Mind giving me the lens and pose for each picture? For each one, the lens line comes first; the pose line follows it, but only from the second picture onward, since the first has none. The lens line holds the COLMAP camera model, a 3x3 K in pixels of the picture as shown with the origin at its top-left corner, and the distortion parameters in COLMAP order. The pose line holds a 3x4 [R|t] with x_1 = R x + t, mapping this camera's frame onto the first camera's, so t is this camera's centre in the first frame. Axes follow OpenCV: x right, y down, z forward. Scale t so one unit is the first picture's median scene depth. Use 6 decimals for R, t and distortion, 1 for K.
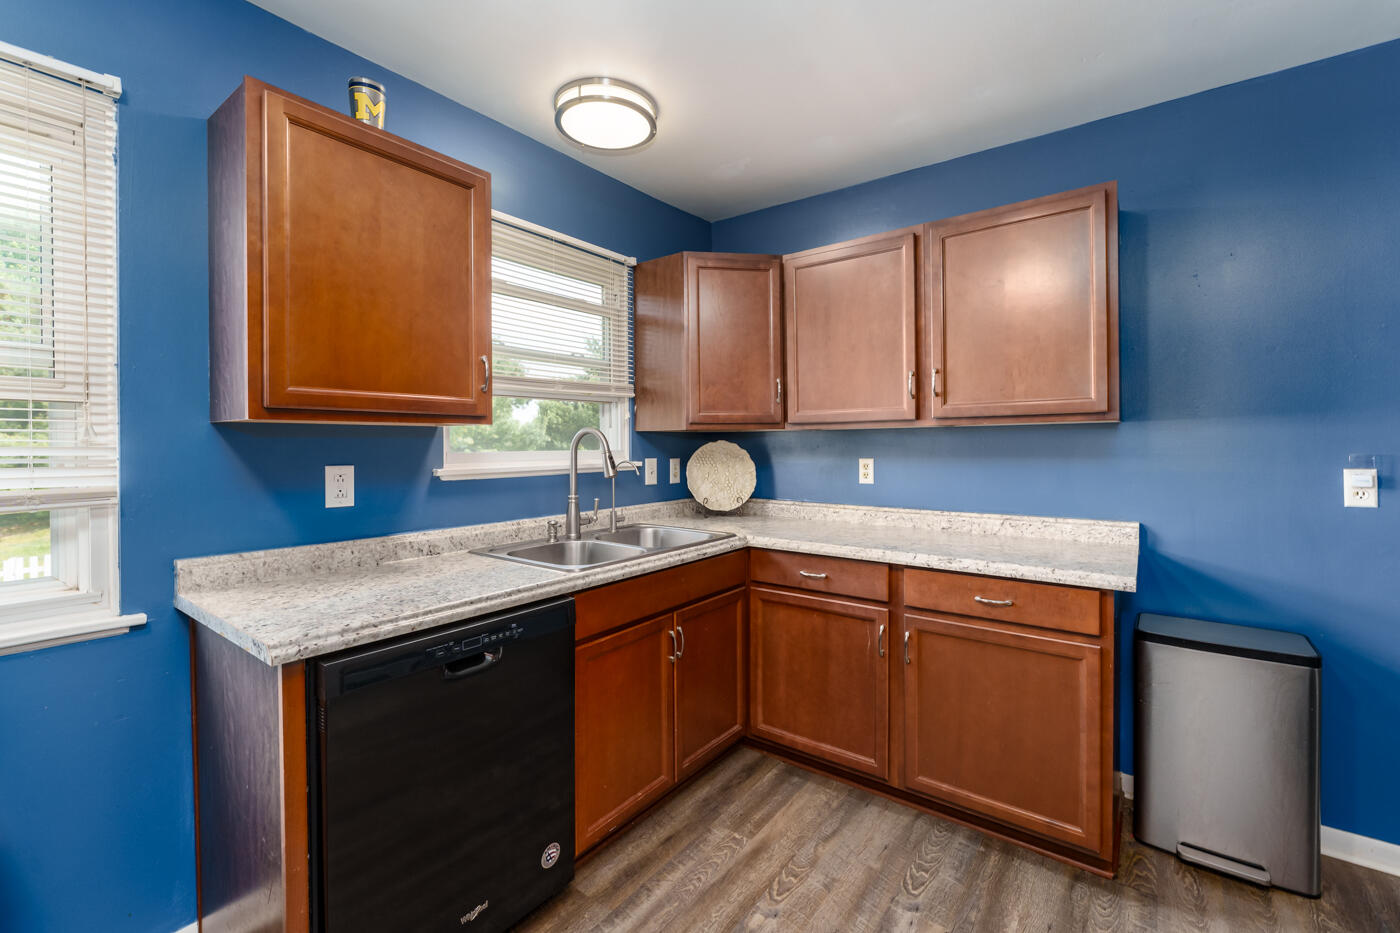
lens RADIAL K [[595.1, 0, 725.0], [0, 595.1, 437.2], [0, 0, 1]] dist [-0.005167, 0.000732]
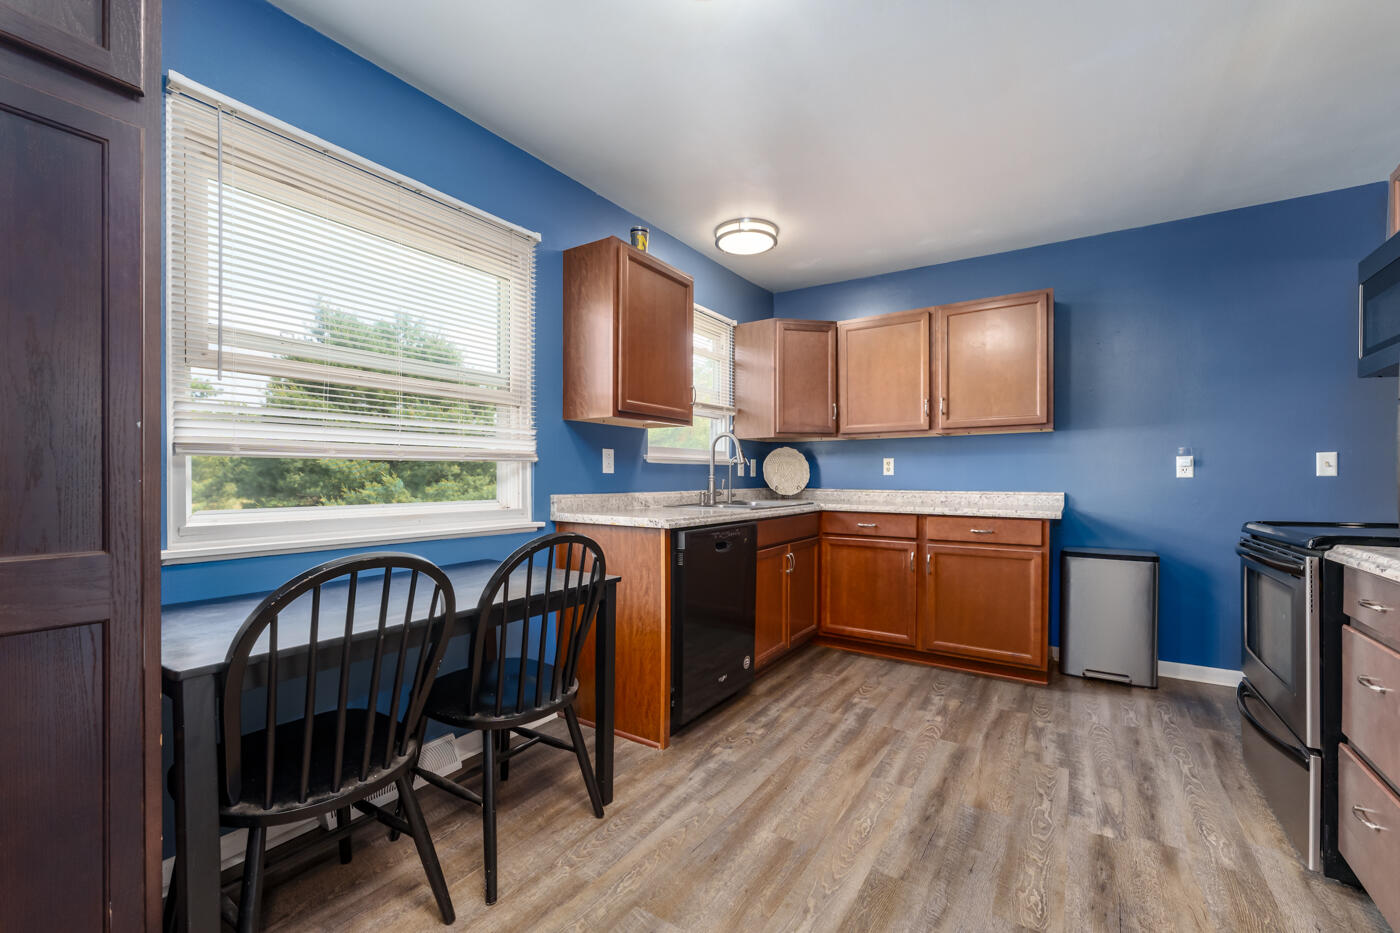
lens RADIAL K [[581.9, 0, 708.0], [0, 581.9, 476.3], [0, 0, 1]] dist [-0.005150, 0.000044]
pose [[0.998671, 0.005345, 0.051256, -0.398733], [-0.005760, 0.999952, 0.007961, 0.099044], [-0.051211, -0.008246, 0.998654, -0.598101]]
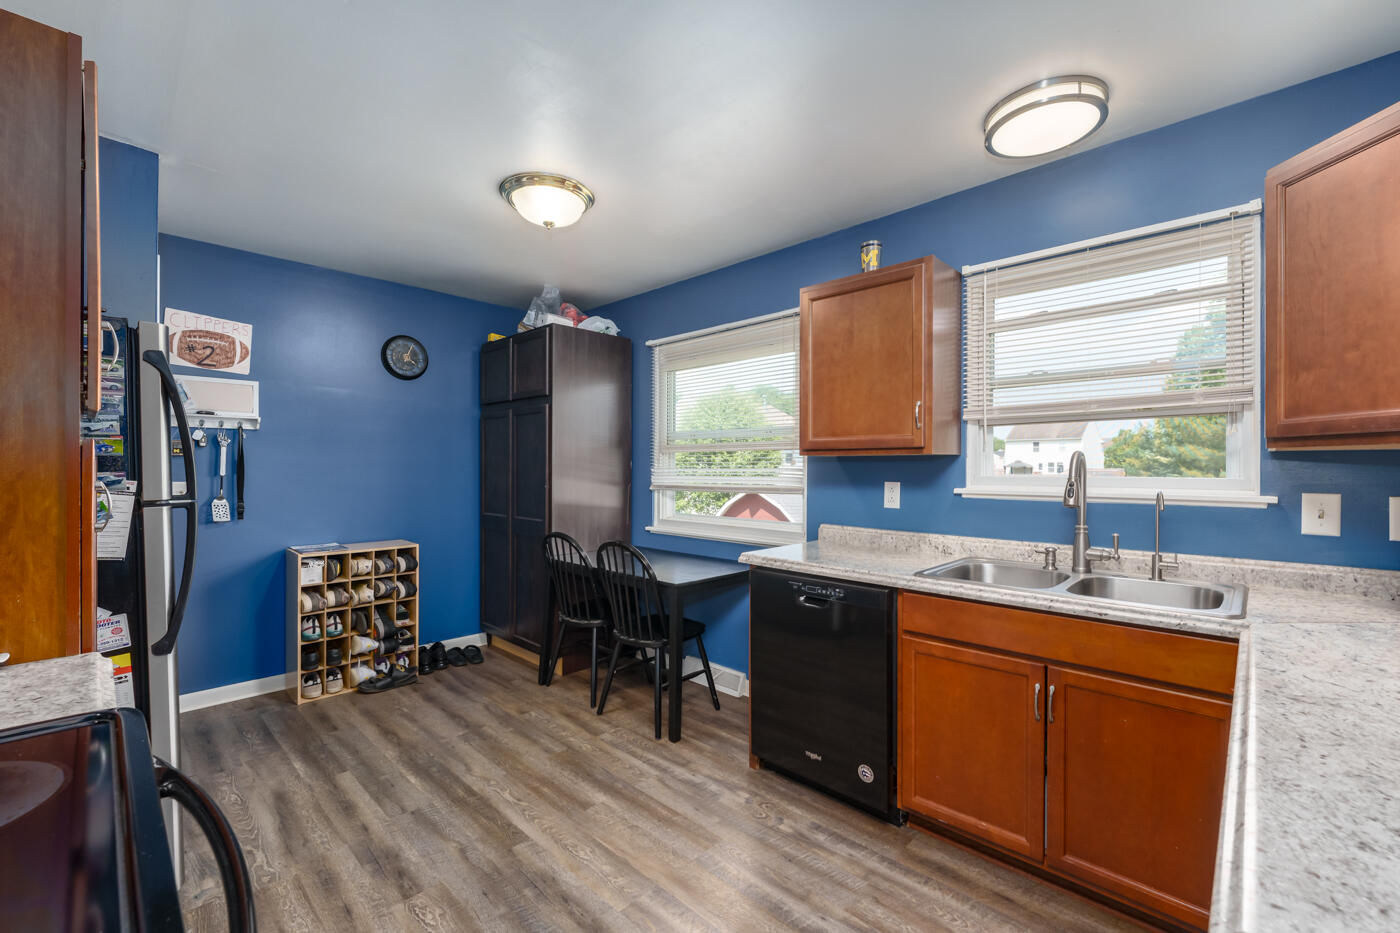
lens RADIAL K [[595.1, 0, 706.2], [0, 595.1, 468.3], [0, 0, 1]] dist [-0.005167, 0.000732]
pose [[-0.147546, 0.008756, -0.989016, 0.861572], [0.007634, 0.999941, 0.007714, -0.002607], [0.989026, -0.006412, -0.147604, 0.667130]]
